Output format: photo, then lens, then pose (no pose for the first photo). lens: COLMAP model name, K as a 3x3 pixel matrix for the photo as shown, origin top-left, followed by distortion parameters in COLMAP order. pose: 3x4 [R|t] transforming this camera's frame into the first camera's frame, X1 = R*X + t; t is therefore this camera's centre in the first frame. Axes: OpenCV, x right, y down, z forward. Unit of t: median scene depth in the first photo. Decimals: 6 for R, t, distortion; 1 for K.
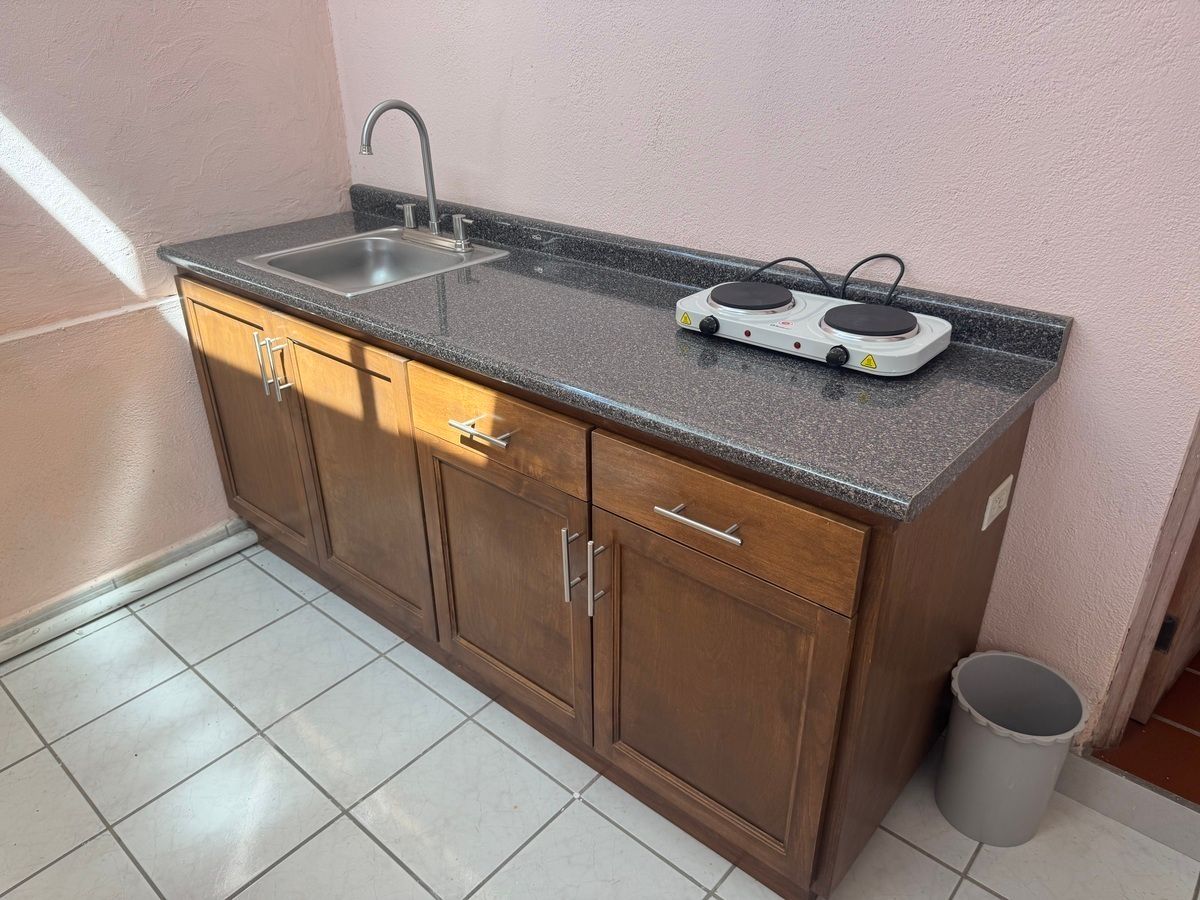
lens RADIAL K [[841.2, 0, 600.0], [0, 841.2, 450.0], [0, 0, 1]] dist [0.023834, -0.003738]
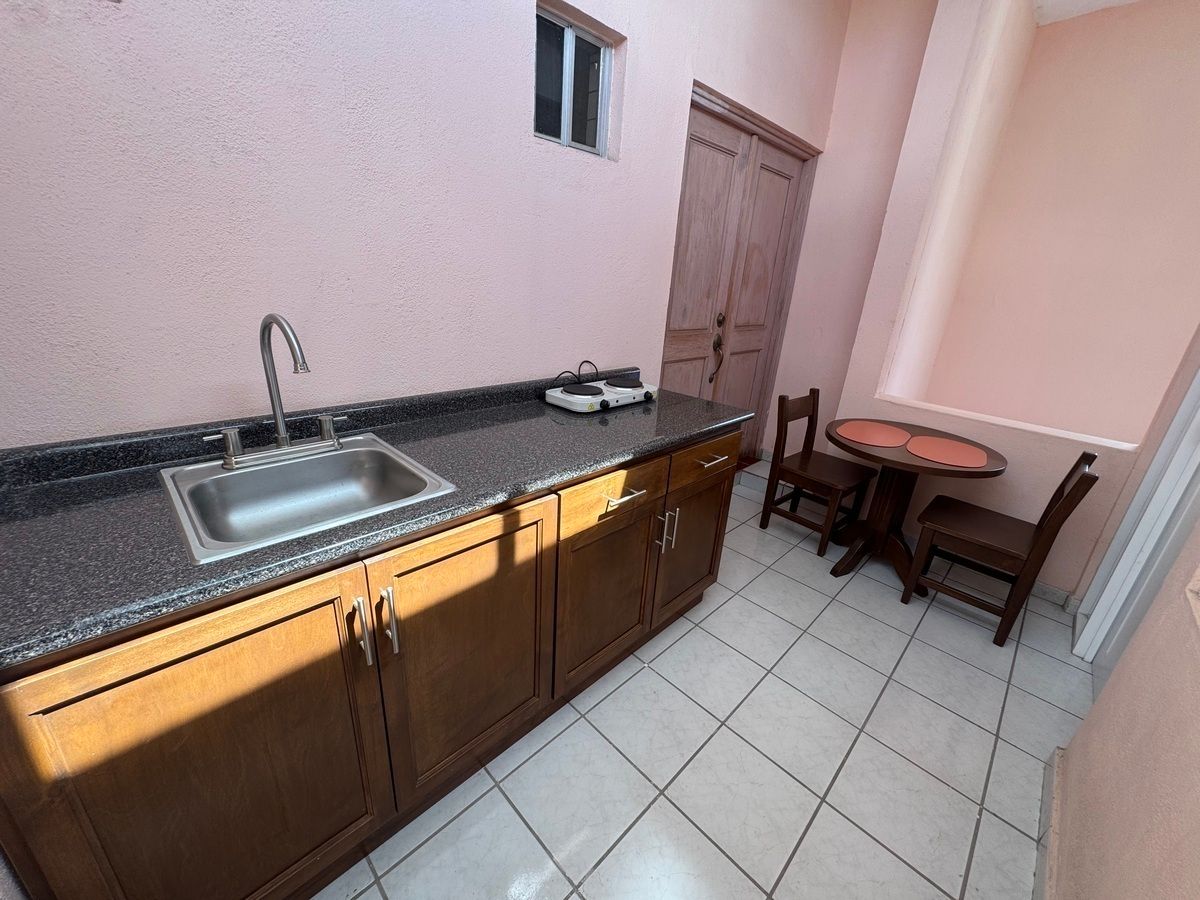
lens RADIAL K [[478.2, 0, 600.0], [0, 478.2, 450.0], [0, 0, 1]] dist [0.001052, 0.000090]
pose [[0.062521, -0.331017, 0.941551, -0.897515], [0.401608, 0.871992, 0.279895, -0.344988], [-0.913675, 0.360636, 0.187458, 0.763801]]
